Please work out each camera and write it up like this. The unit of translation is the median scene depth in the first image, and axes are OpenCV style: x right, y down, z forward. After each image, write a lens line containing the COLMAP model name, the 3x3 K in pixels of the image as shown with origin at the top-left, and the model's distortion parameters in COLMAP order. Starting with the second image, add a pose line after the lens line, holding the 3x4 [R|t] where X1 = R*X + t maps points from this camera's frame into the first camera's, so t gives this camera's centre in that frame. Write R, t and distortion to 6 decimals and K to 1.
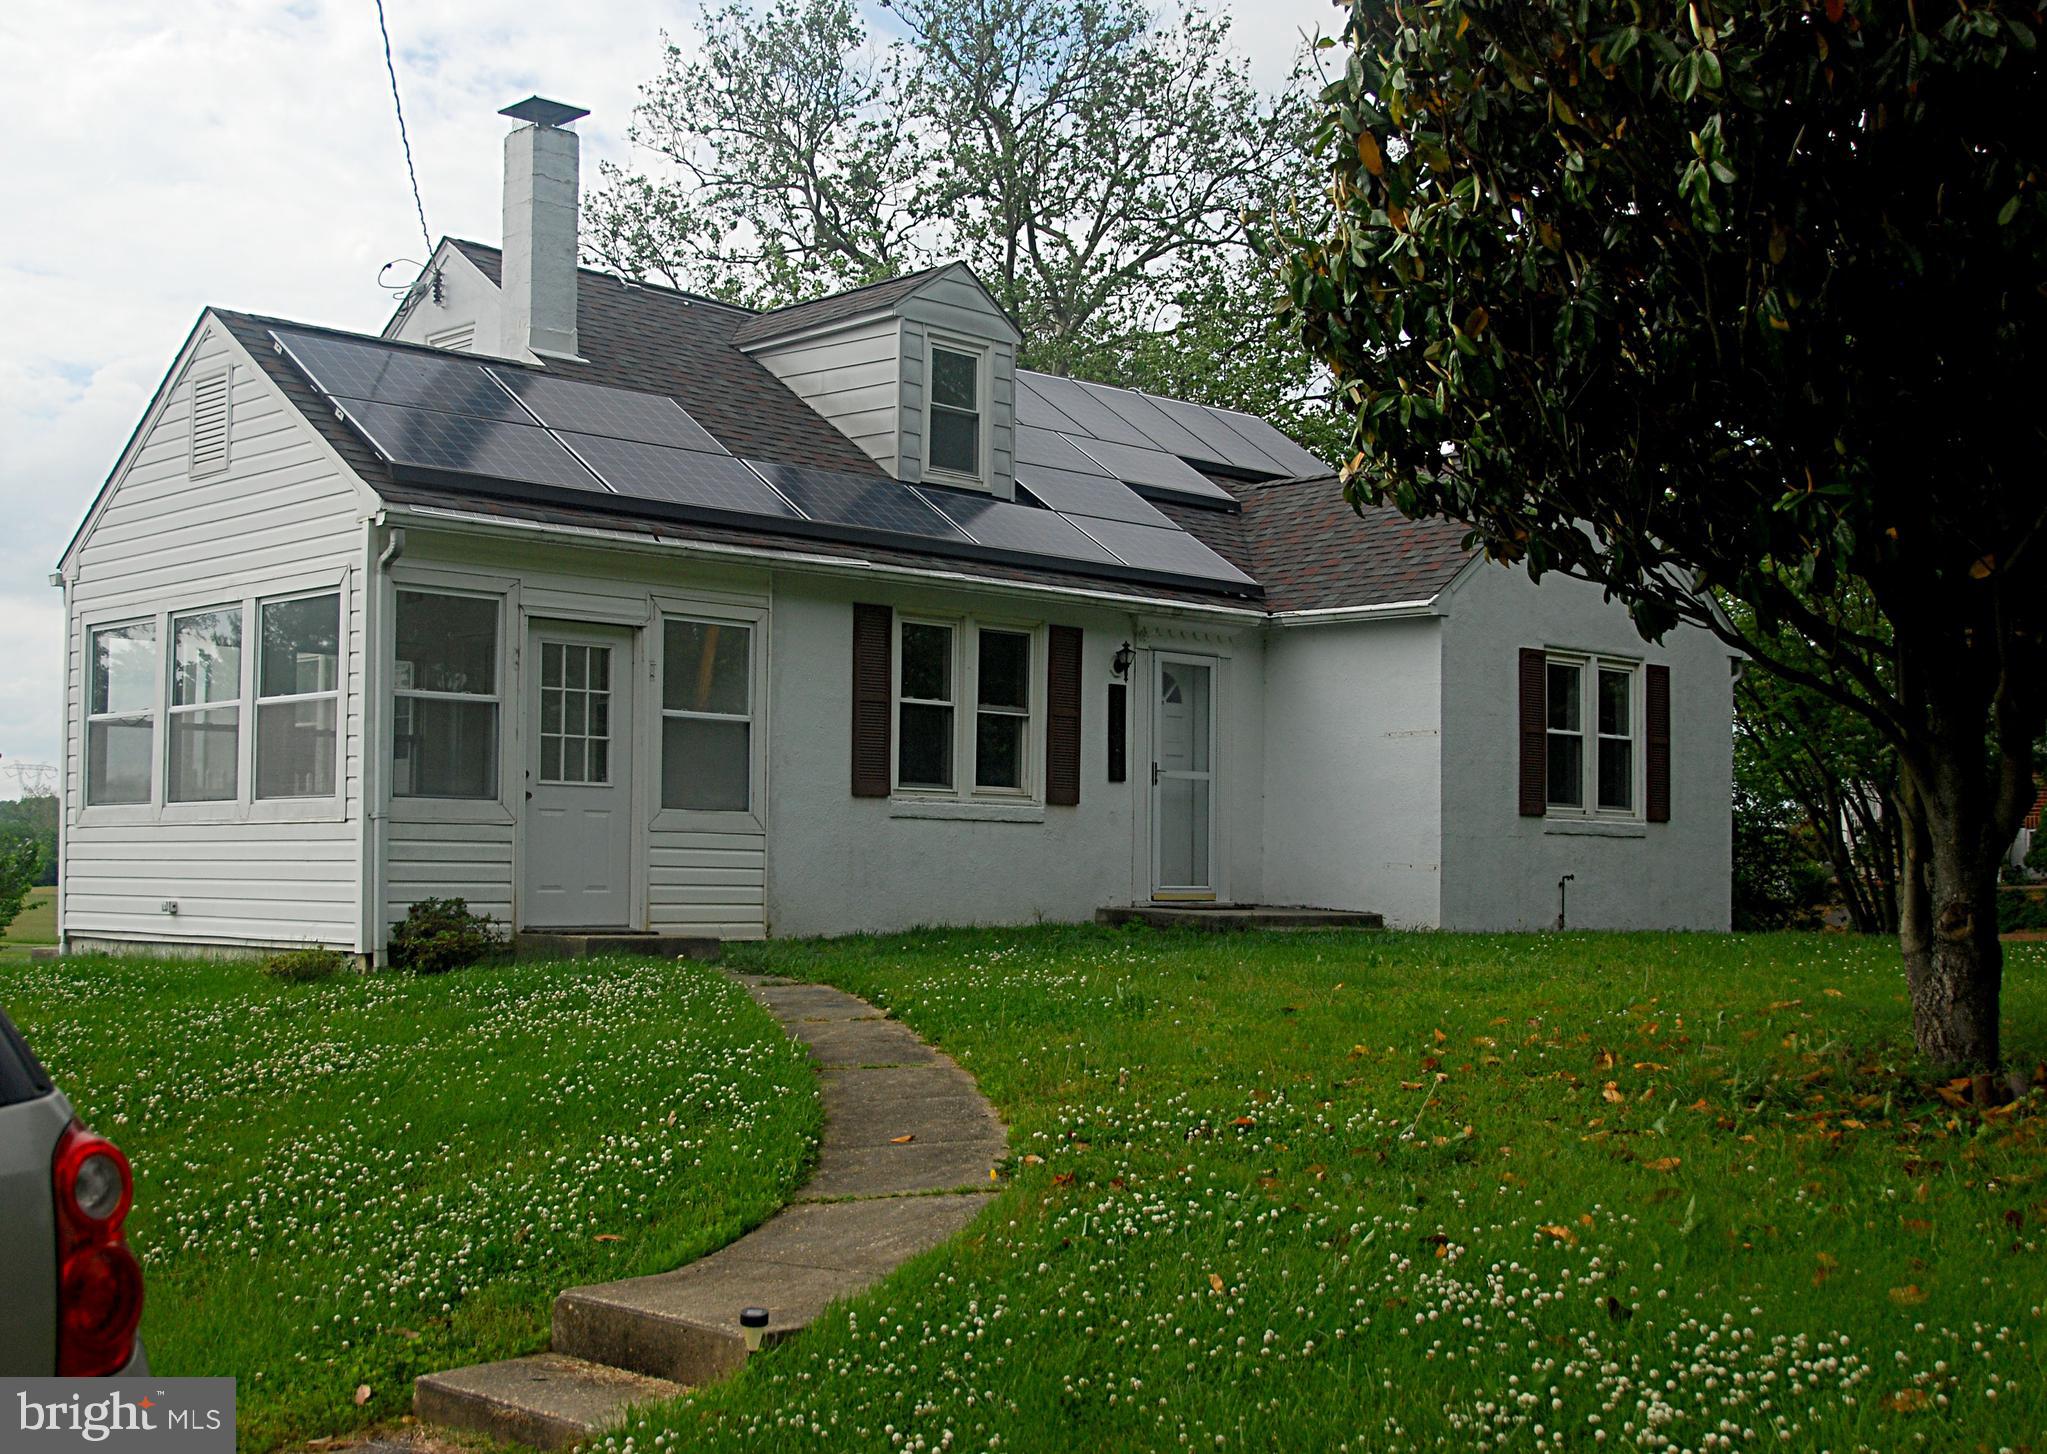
lens RADIAL K [[2540.6, 0, 1007.4], [0, 2540.6, 747.1], [0, 0, 1]] dist [0.022392, 0.000000]
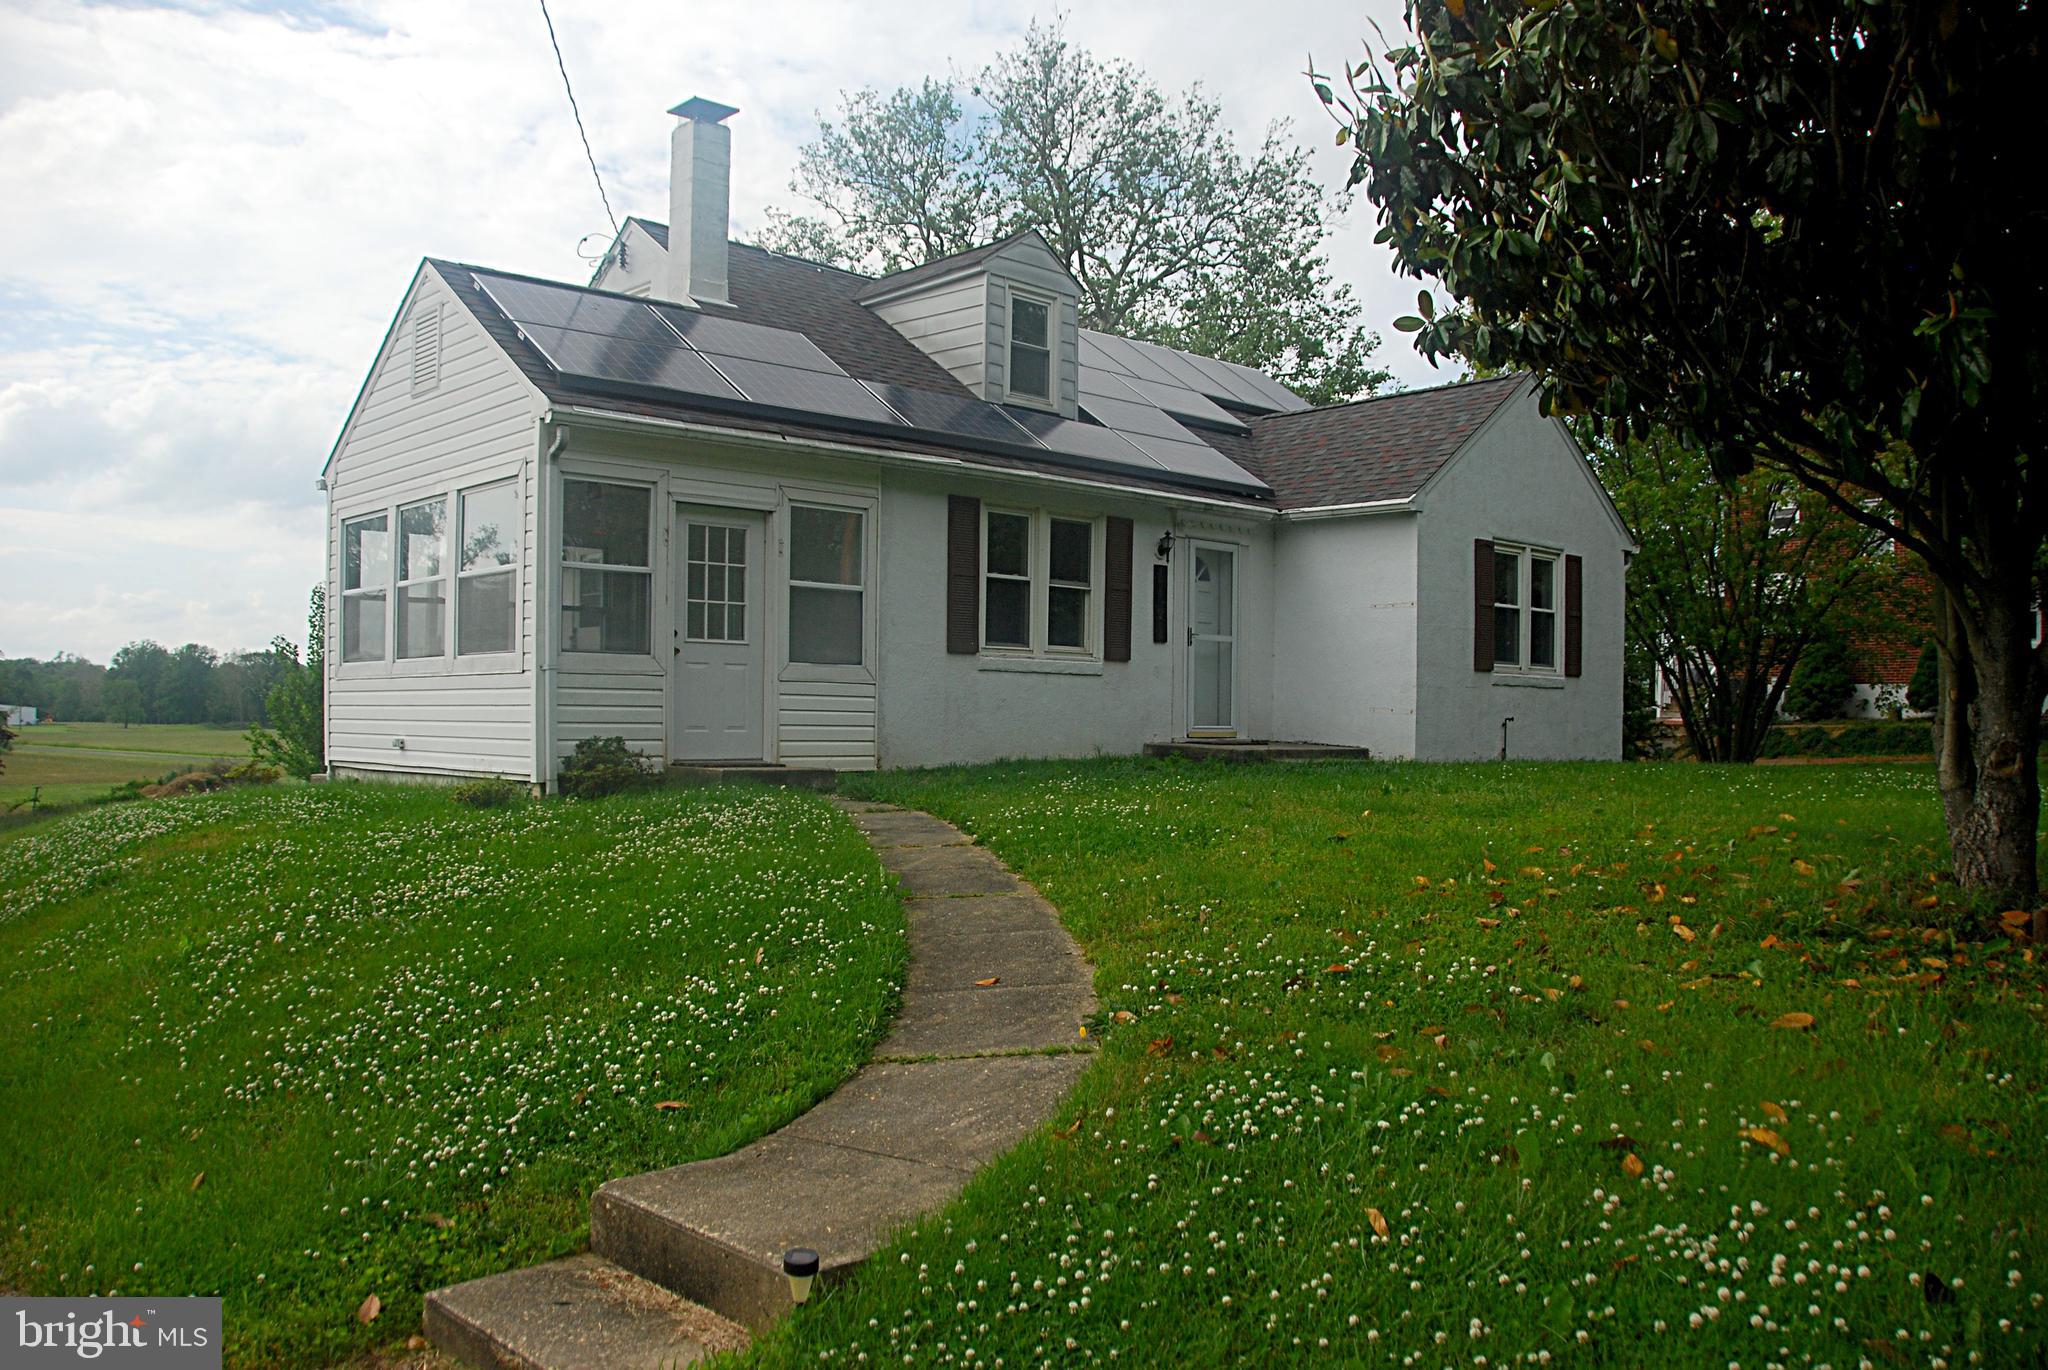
lens RADIAL K [[1639.6, 0, 989.9], [0, 1639.6, 724.1], [0, 0, 1]] dist [-0.150014, 0.094155]
pose [[0.999138, -0.000300, -0.041518, -0.008400], [0.002516, 0.998574, 0.053326, 0.012245], [0.041443, -0.053385, 0.997714, 0.225587]]
